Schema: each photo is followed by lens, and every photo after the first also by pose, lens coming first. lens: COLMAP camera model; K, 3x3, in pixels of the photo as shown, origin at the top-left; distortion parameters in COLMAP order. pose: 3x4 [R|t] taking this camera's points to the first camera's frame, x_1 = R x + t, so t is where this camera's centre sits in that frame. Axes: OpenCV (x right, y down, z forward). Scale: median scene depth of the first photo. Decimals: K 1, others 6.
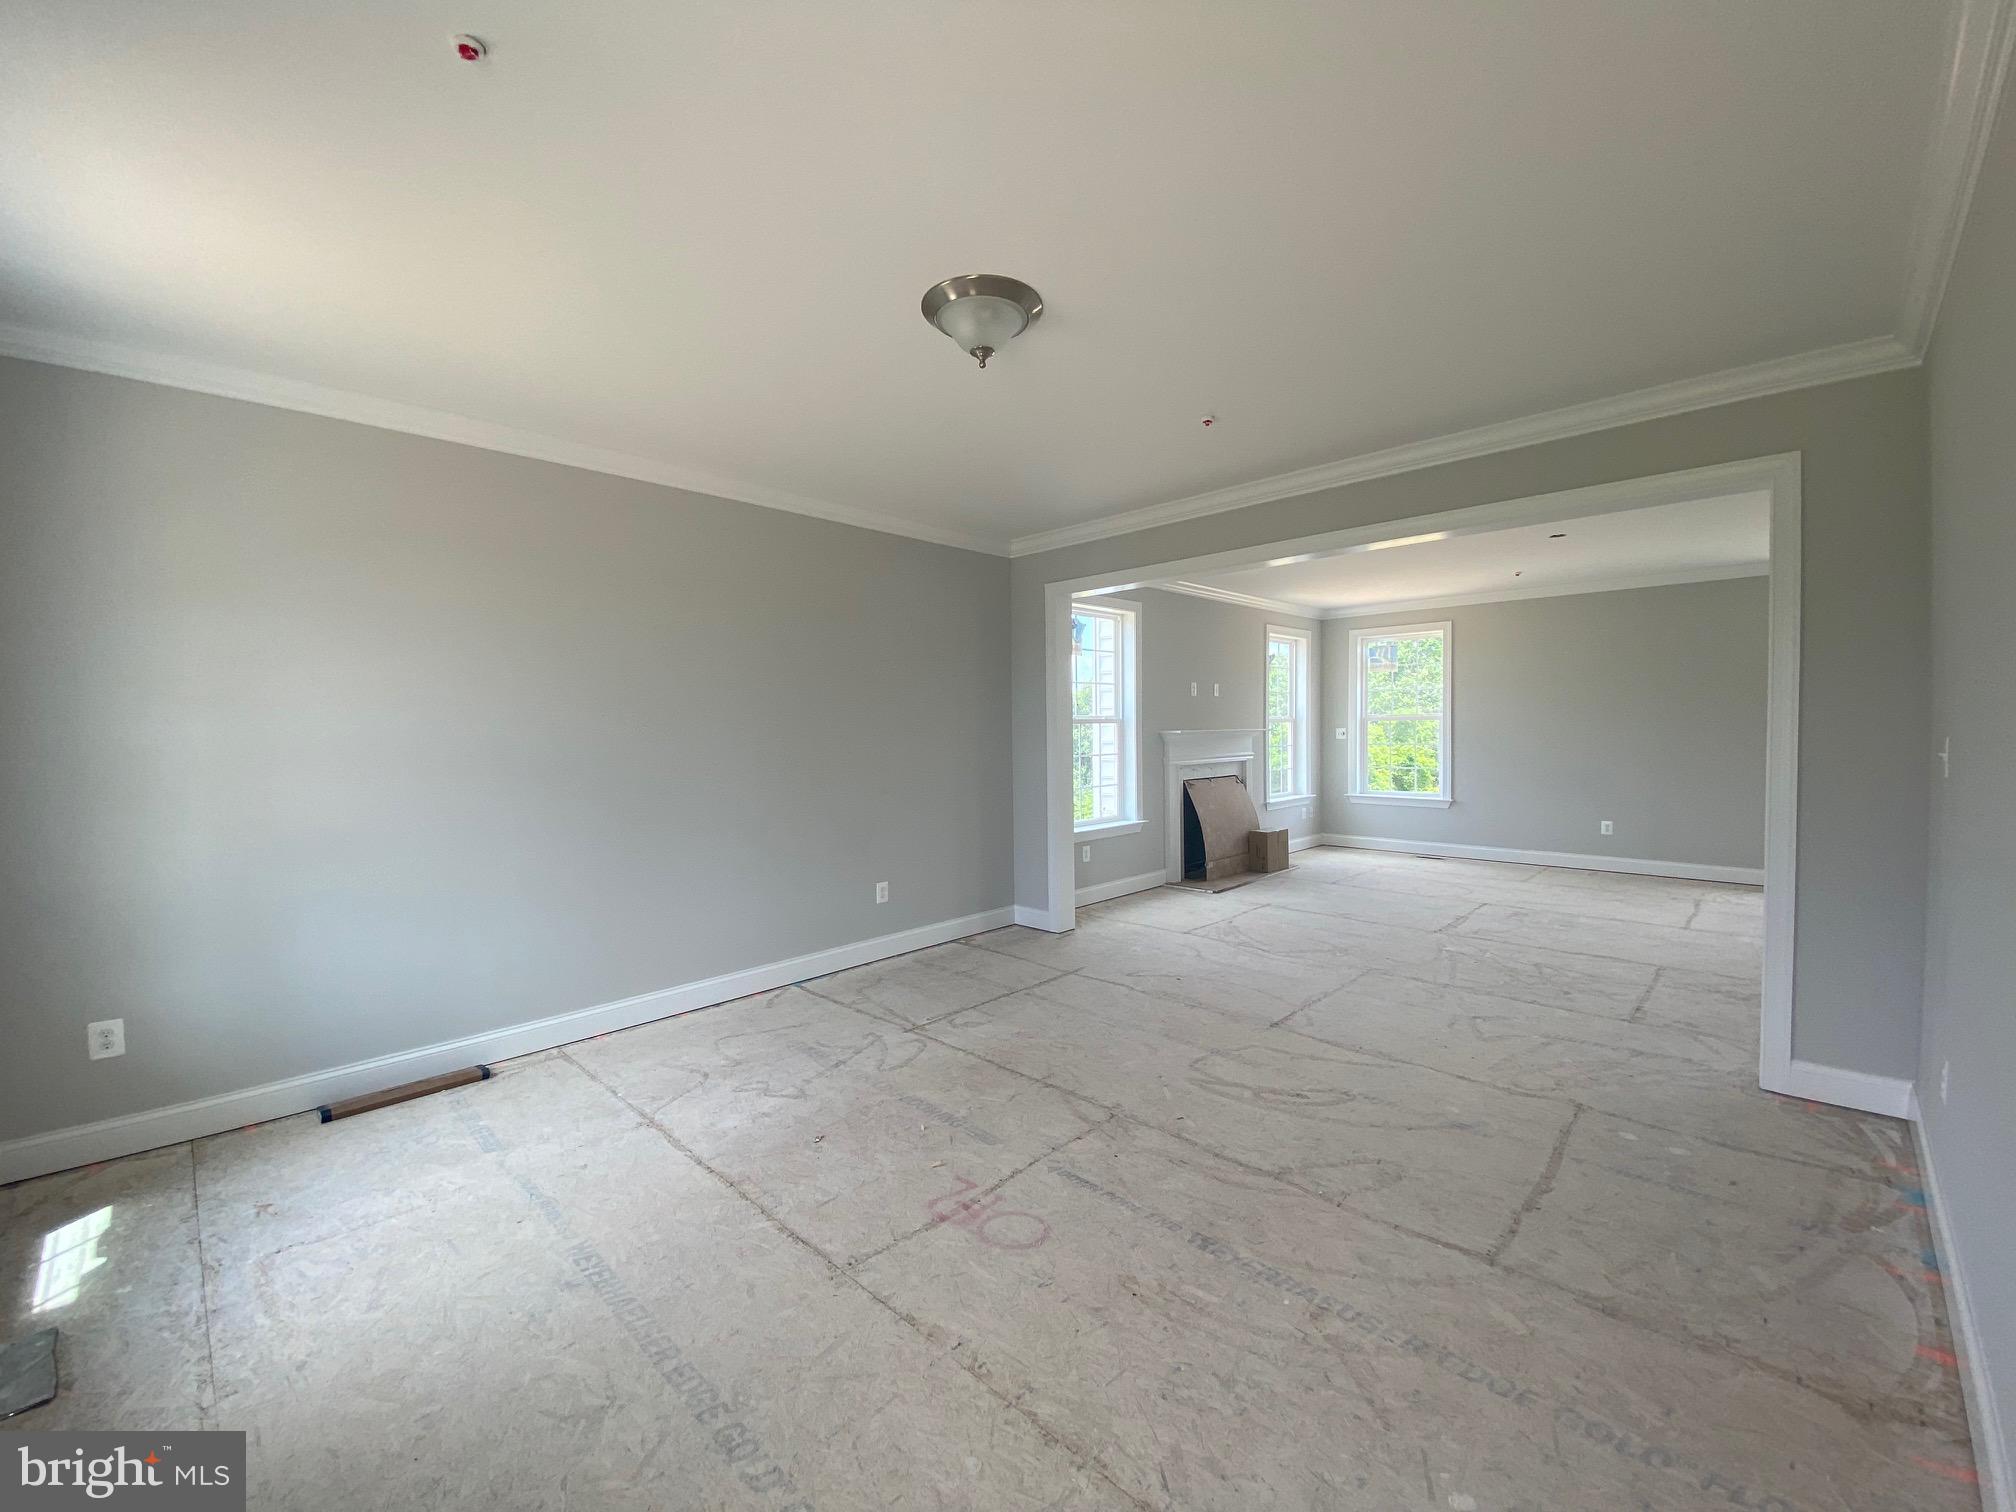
lens RADIAL K [[817.4, 0, 1008.0], [0, 817.4, 756.0], [0, 0, 1]] dist [0.015143, -0.018099]
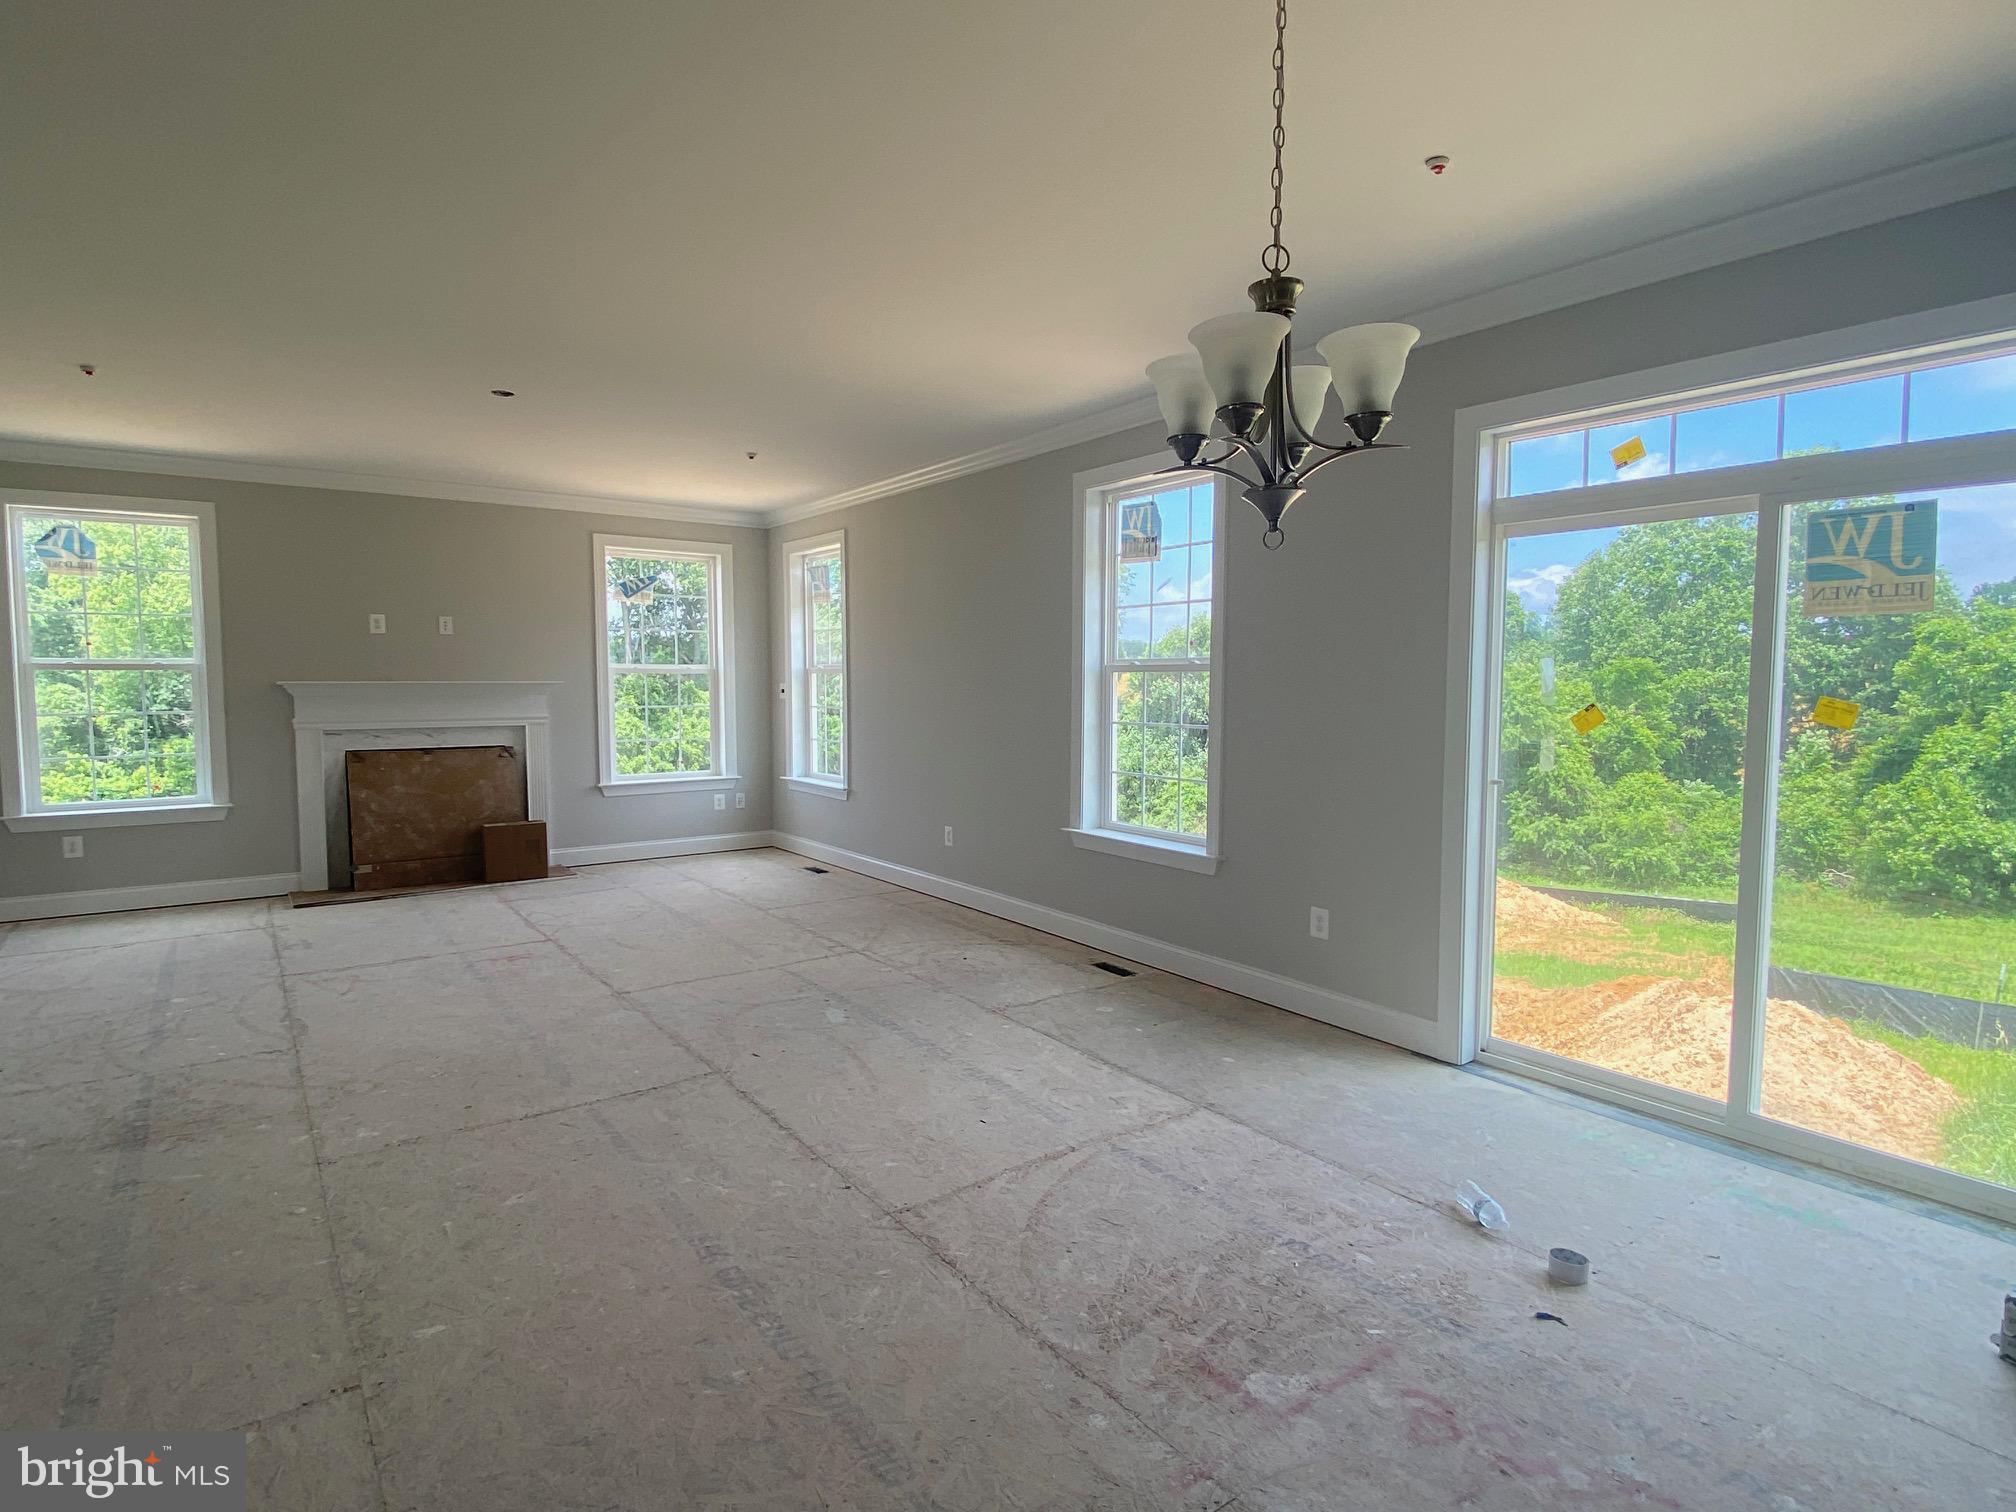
lens RADIAL K [[1060.3, 0, 1008.0], [0, 1060.3, 756.0], [0, 0, 1]] dist [0.016477, -0.019775]
pose [[0.987109, 0.022714, -0.158429, 0.909718], [-0.016613, 0.999073, 0.039725, -0.013100], [0.159184, -0.036580, 0.986571, 0.152822]]
